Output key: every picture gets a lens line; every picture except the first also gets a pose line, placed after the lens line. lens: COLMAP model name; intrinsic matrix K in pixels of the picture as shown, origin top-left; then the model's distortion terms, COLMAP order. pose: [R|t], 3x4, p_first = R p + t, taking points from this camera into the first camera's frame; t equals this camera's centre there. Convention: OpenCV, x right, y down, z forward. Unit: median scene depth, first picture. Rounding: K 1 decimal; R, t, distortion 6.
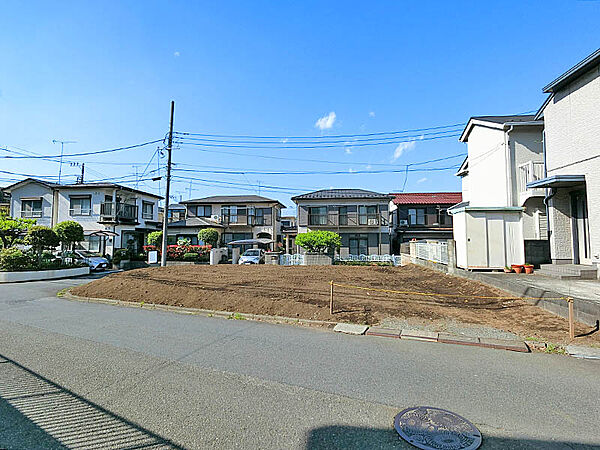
lens RADIAL K [[292.8, 0, 304.7], [0, 292.8, 221.7], [0, 0, 1]] dist [0.001476, -0.004810]
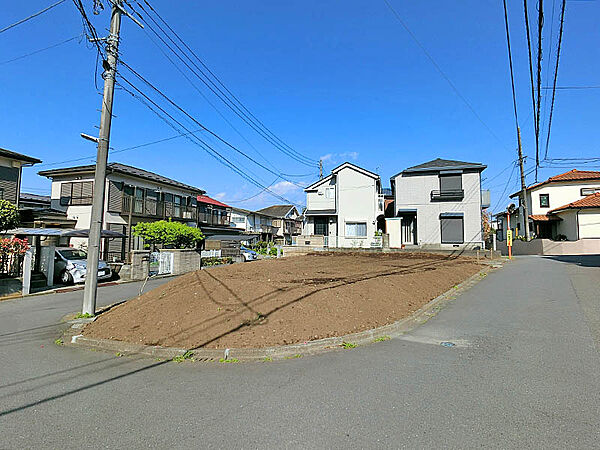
lens RADIAL K [[292.8, 0, 304.0], [0, 292.8, 219.7], [0, 0, 1]] dist [0.001476, -0.004810]
pose [[0.205505, 0.075002, 0.975778, -0.568823], [-0.060386, 0.996131, -0.063849, 0.048896], [-0.976791, -0.045802, 0.209239, 0.455437]]
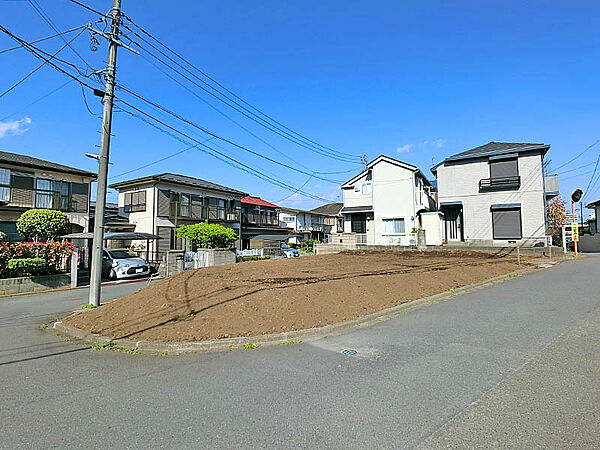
lens RADIAL K [[292.8, 0, 301.8], [0, 292.8, 219.1], [0, 0, 1]] dist [0.001476, -0.004810]
pose [[0.436718, 0.060261, 0.897578, -0.533466], [-0.040695, 0.998056, -0.047206, 0.042710], [-0.898678, -0.015911, 0.438321, 0.358993]]
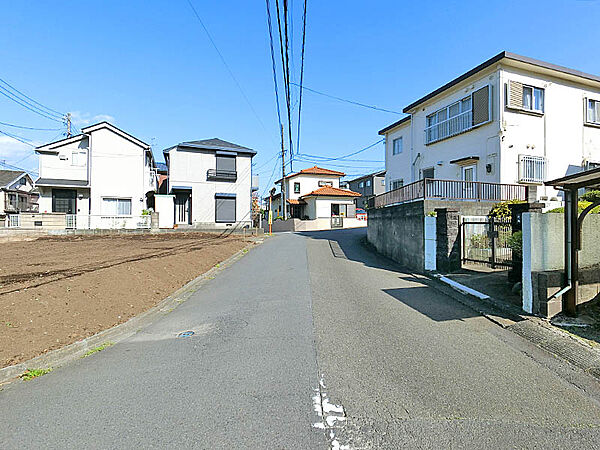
lens RADIAL K [[292.8, 0, 305.9], [0, 292.8, 220.0], [0, 0, 1]] dist [0.001476, -0.004810]
pose [[-0.484625, 0.008820, 0.874678, -0.538835], [-0.046157, 0.998298, -0.035640, 0.049727], [-0.873504, -0.057645, -0.483393, 0.427379]]
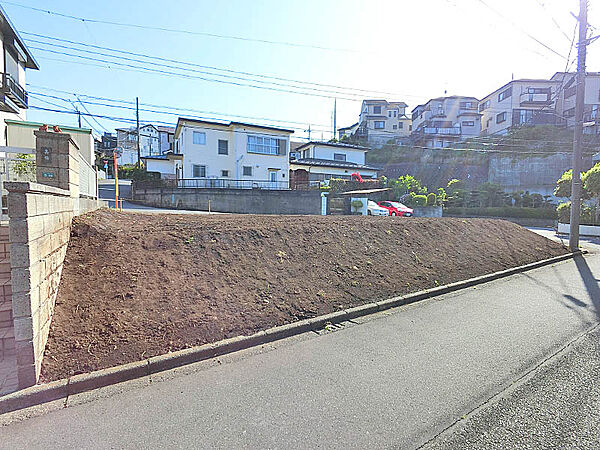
lens RADIAL K [[292.8, 0, 299.3], [0, 292.8, 214.2], [0, 0, 1]] dist [0.001476, -0.004810]
pose [[-0.806254, 0.010048, -0.591485, 0.204884], [0.018021, 0.999809, -0.007579, 0.083856], [0.591295, -0.016770, -0.806281, 0.794231]]
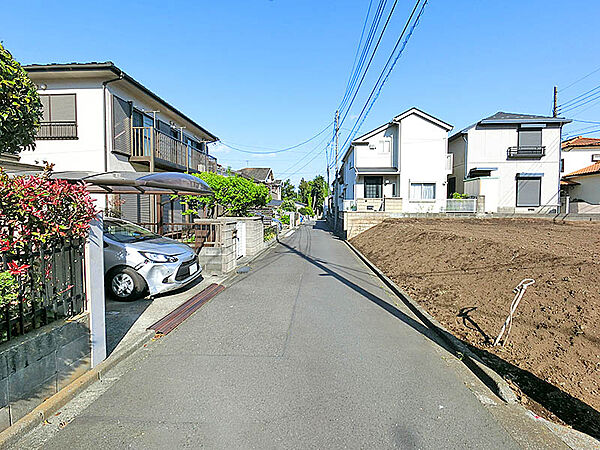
lens RADIAL K [[292.8, 0, 311.1], [0, 292.8, 219.7], [0, 0, 1]] dist [0.001476, -0.004810]
pose [[-0.051124, -0.030749, 0.998219, -0.399393], [-0.050661, 0.998319, 0.028158, 0.076061], [-0.997407, -0.049131, -0.052596, 0.790626]]
